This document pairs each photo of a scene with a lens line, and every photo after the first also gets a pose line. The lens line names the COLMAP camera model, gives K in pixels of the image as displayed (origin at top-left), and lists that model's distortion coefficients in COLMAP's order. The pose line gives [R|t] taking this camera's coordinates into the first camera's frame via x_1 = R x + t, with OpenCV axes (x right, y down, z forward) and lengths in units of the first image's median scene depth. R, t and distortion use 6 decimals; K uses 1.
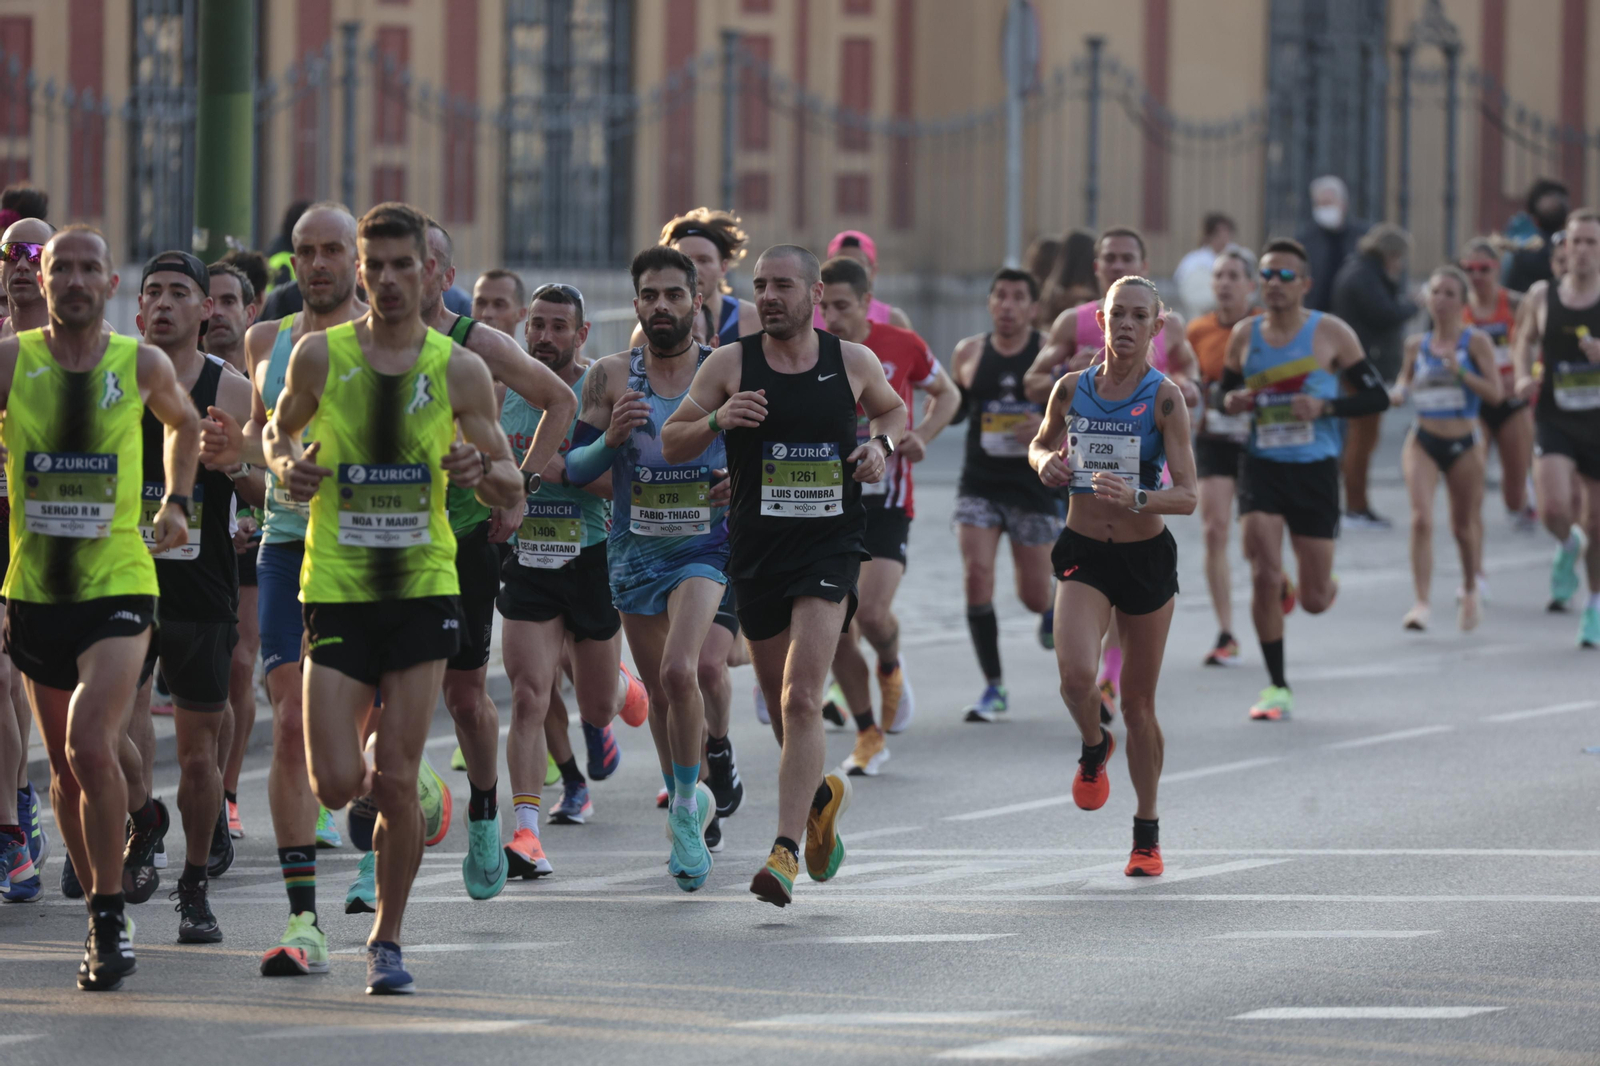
lens RADIAL K [[11494.6, 0, 769.6], [0, 11494.6, 532.4], [0, 0, 1]] dist [0.369452, -10.296476]
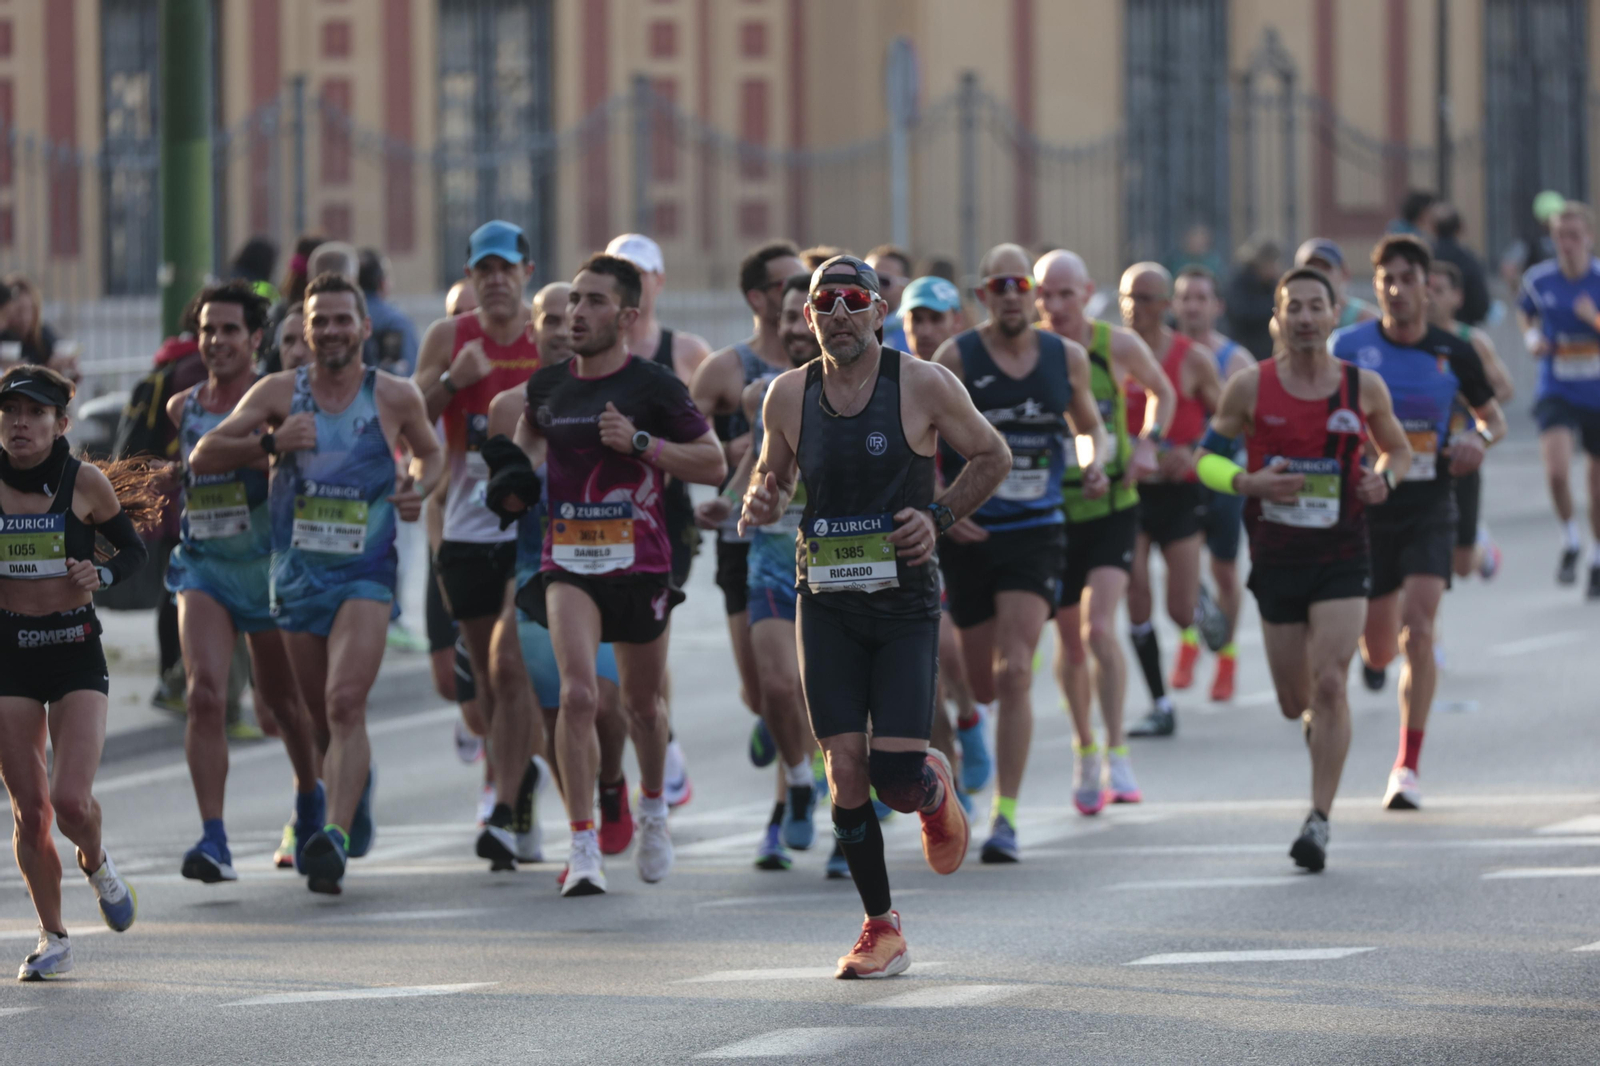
lens RADIAL K [[11494.6, 0, 769.6], [0, 11494.6, 532.4], [0, 0, 1]] dist [0.369452, -10.296476]
pose [[0.999685, -0.024631, 0.004739, 0.002616], [0.024637, 0.999696, -0.001275, 0.002217], [-0.004706, 0.001392, 0.999988, -0.106348]]
